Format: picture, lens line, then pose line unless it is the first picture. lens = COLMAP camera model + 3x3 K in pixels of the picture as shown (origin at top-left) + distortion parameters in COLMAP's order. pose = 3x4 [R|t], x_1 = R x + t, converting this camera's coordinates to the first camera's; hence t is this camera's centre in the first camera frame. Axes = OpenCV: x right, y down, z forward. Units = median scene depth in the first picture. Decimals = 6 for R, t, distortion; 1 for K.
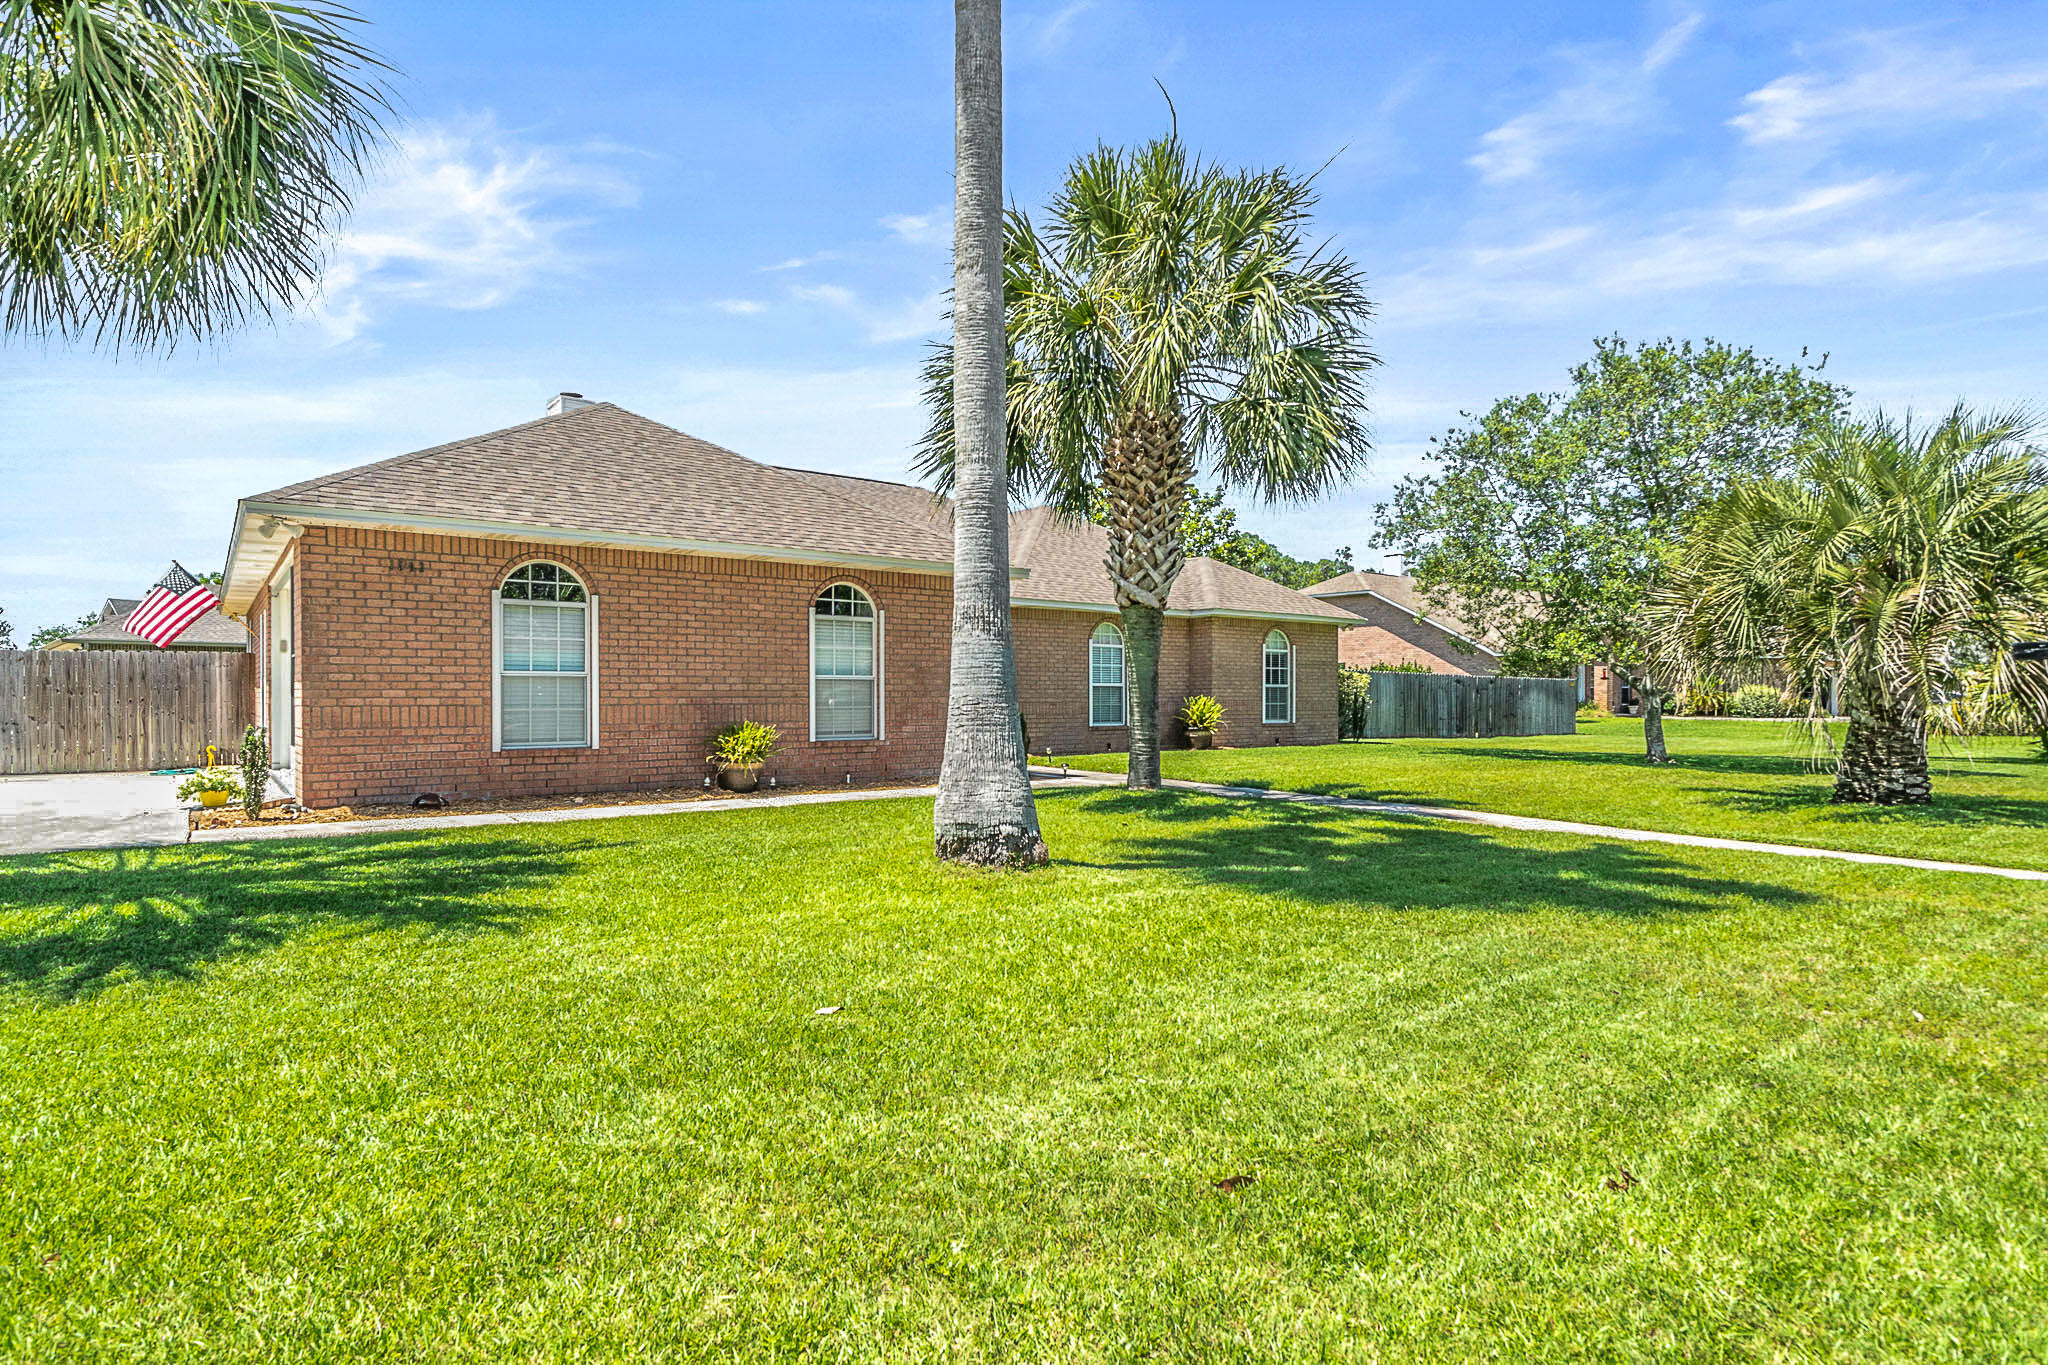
lens RADIAL K [[1100.8, 0, 1024.1], [0, 1100.8, 693.4], [0, 0, 1]] dist [-0.004579, -0.001079]
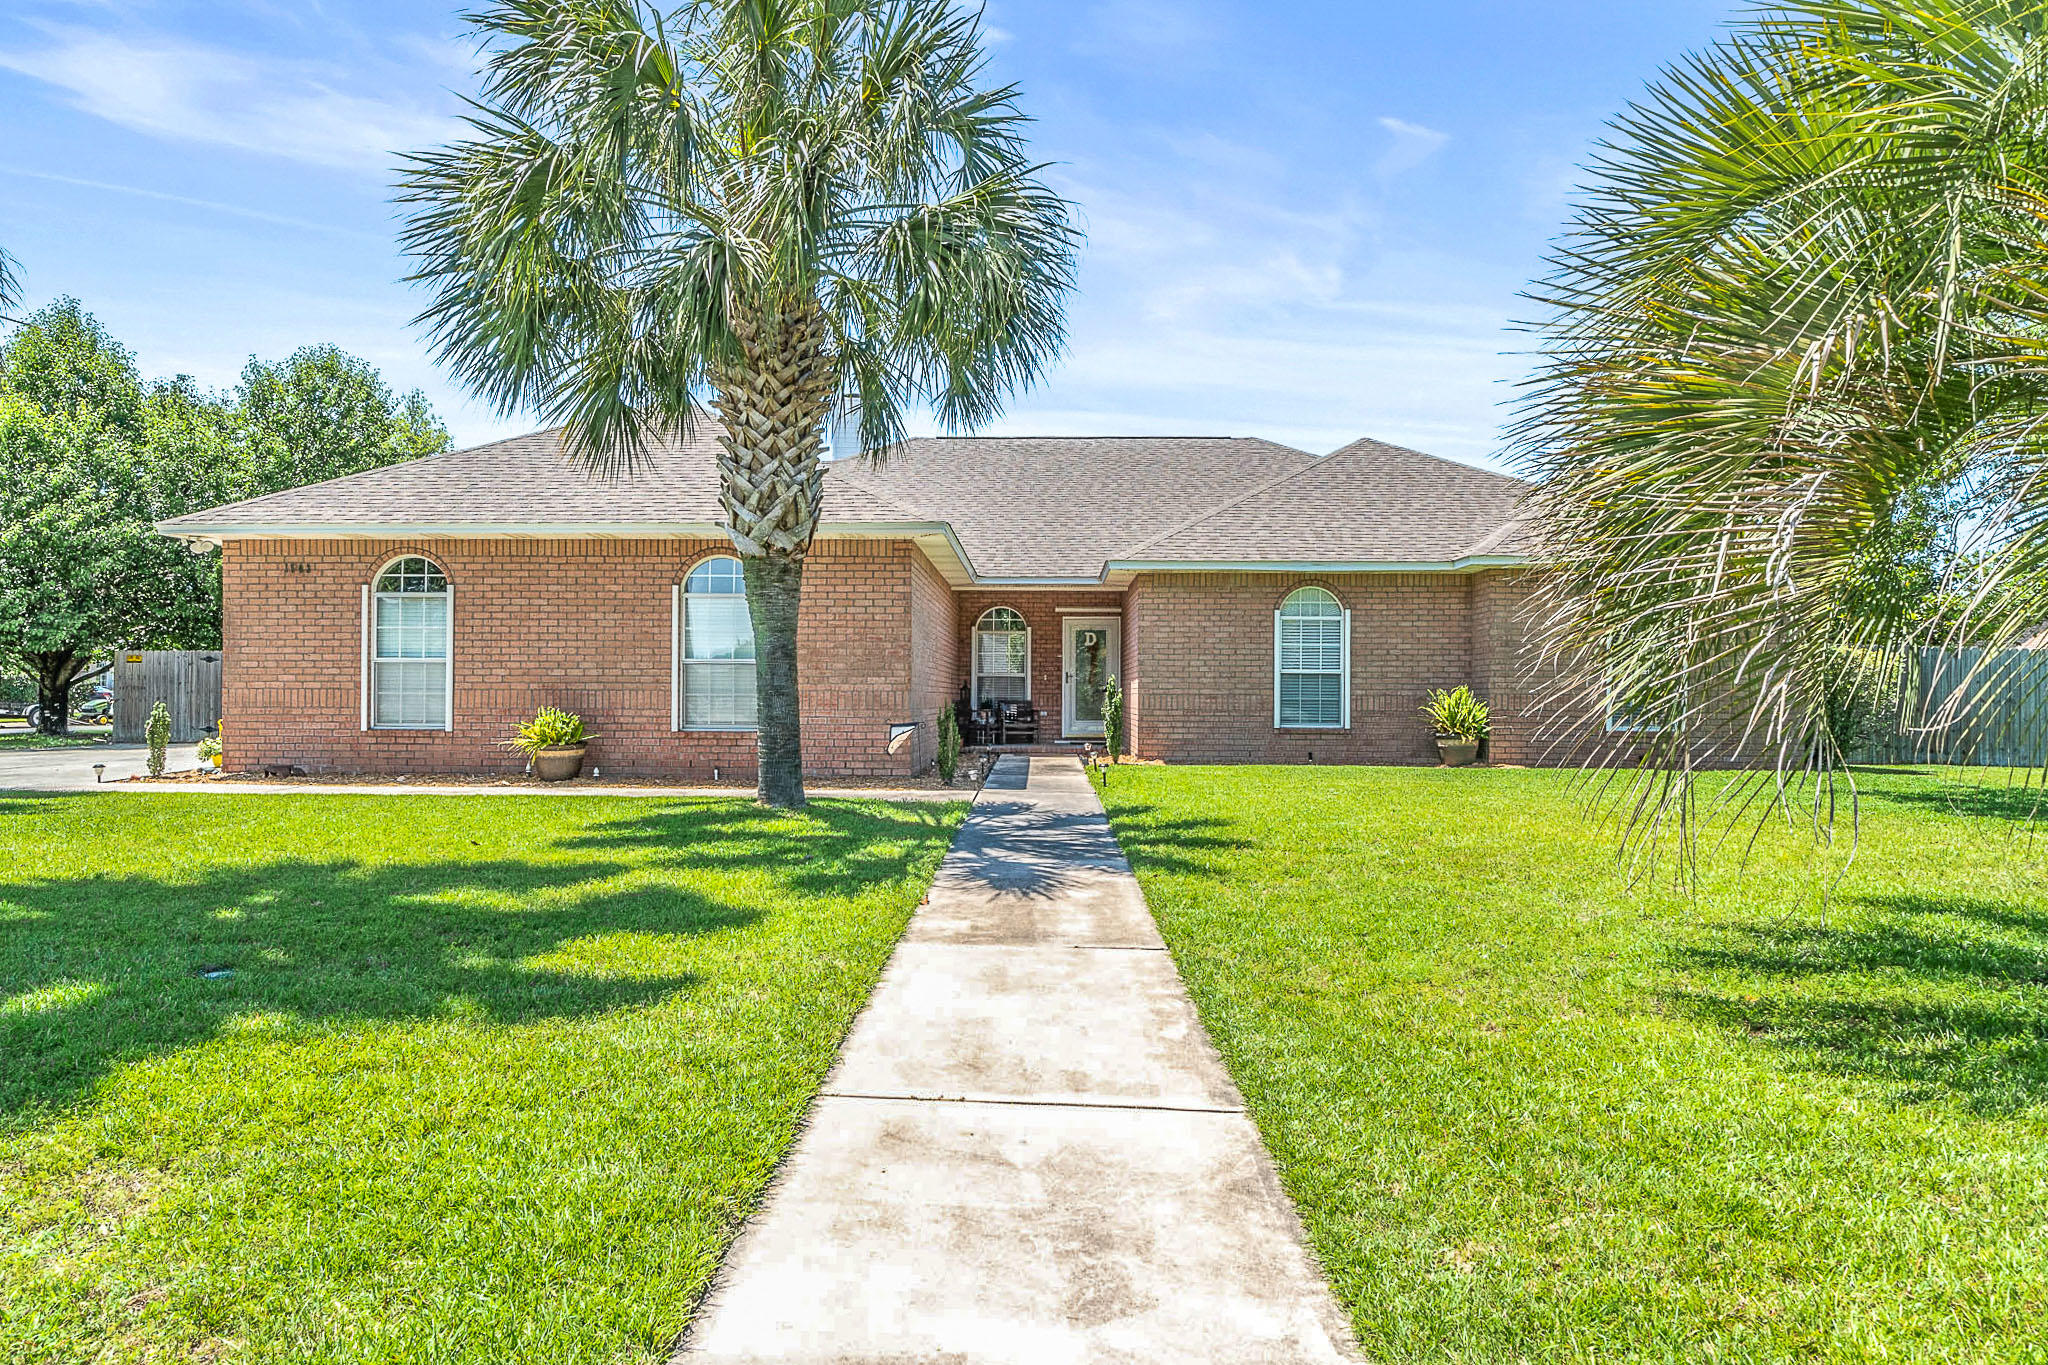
lens RADIAL K [[1100.8, 0, 1024.1], [0, 1100.8, 693.4], [0, 0, 1]] dist [-0.004579, -0.001079]
pose [[0.770067, 0.008312, -0.637909, 0.684126], [-0.003342, 0.999954, 0.008995, 0.002995], [0.637954, -0.004795, 0.770059, 0.528140]]
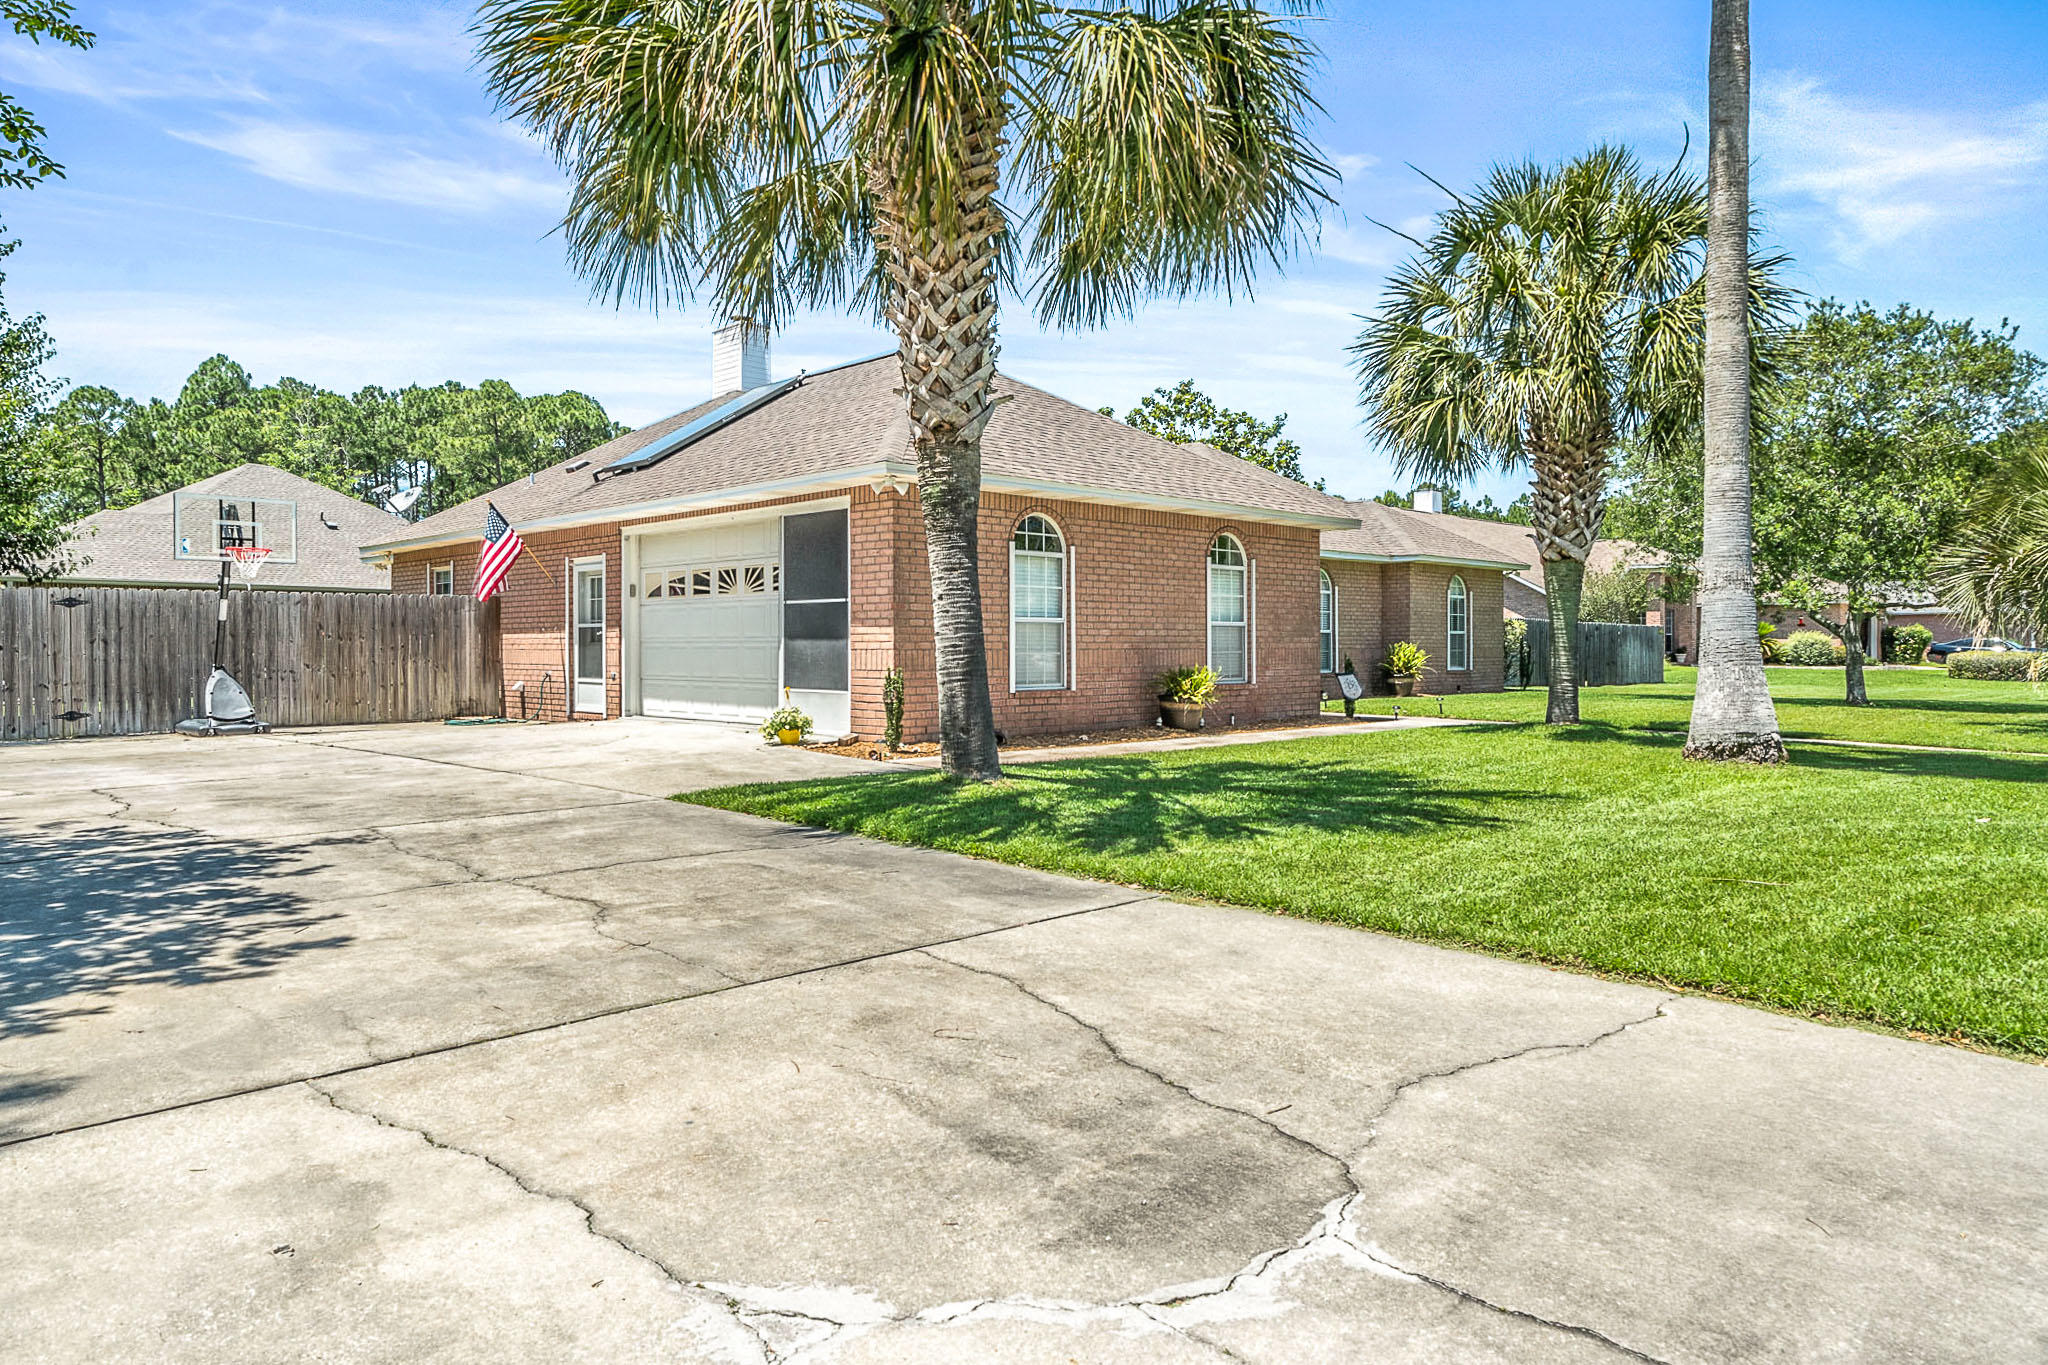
lens RADIAL K [[1331.5, 0, 1017.6], [0, 1331.5, 656.3], [0, 0, 1]] dist [0.002188, -0.001155]
pose [[0.992405, -0.001608, 0.123007, -0.585894], [0.000313, 0.999944, 0.010549, 0.003509], [-0.123017, -0.010431, 0.992350, -0.263053]]
